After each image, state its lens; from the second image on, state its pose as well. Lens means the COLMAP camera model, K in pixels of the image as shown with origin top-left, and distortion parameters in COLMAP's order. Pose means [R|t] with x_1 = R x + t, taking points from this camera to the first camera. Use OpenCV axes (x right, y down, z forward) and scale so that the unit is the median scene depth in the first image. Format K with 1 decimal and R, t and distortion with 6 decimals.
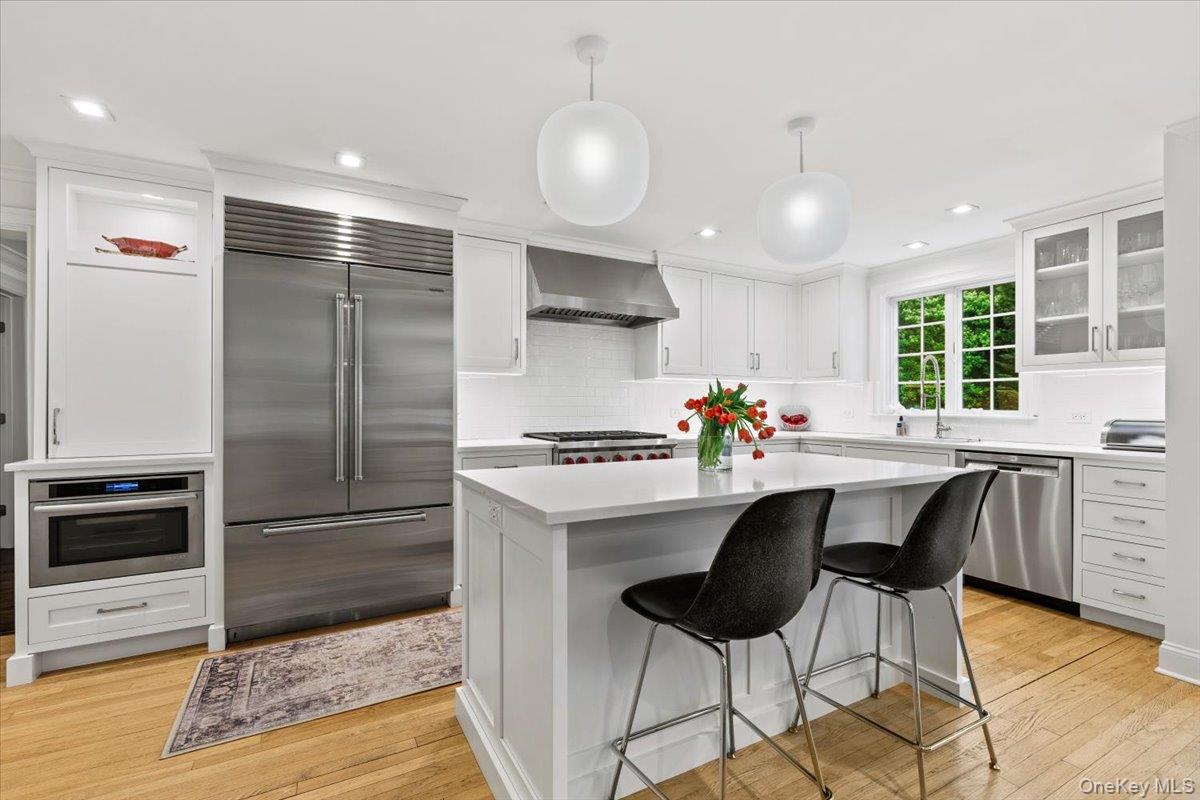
lens RADIAL K [[541.2, 0, 599.5], [0, 541.2, 402.1], [0, 0, 1]] dist [-0.000334, 0.001188]
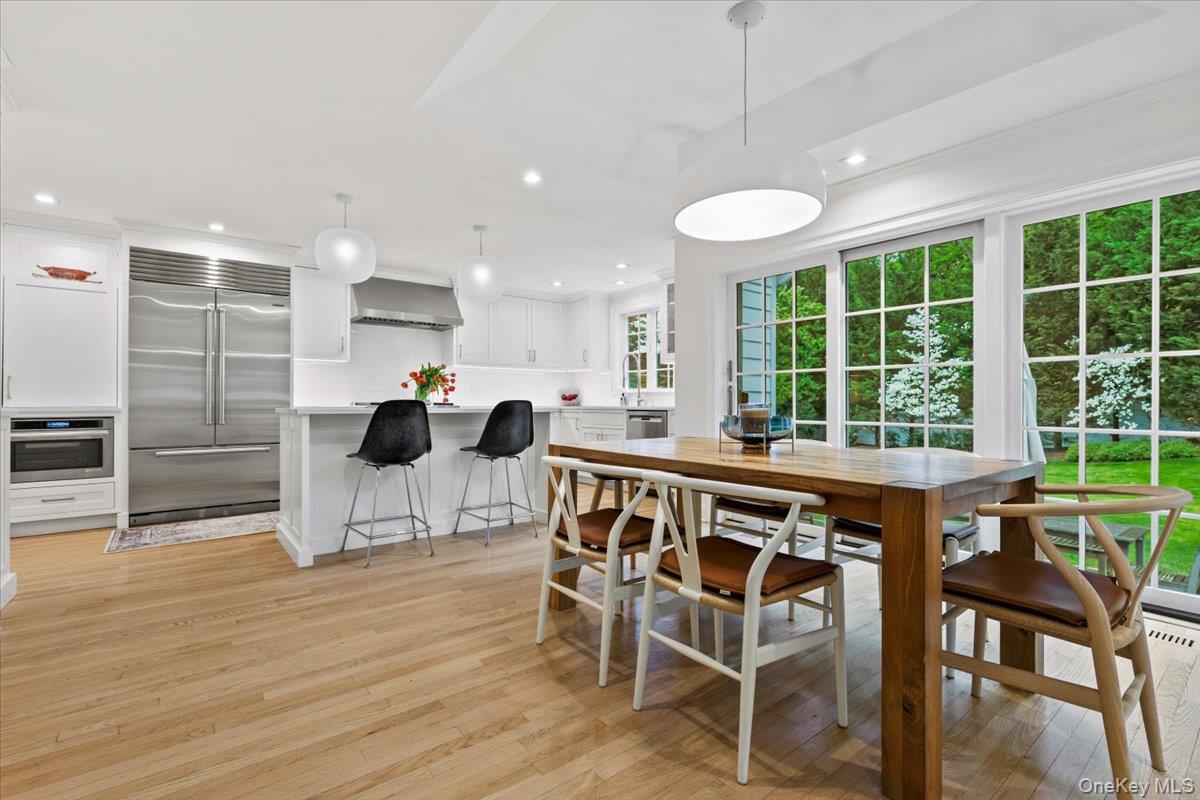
lens RADIAL K [[541.2, 0, 603.4], [0, 541.2, 396.1], [0, 0, 1]] dist [-0.000334, 0.001188]
pose [[0.983512, 0.001040, 0.180840, 0.377610], [0.000053, 0.999982, -0.006044, 0.071364], [-0.180843, 0.005954, 0.983494, -0.783982]]
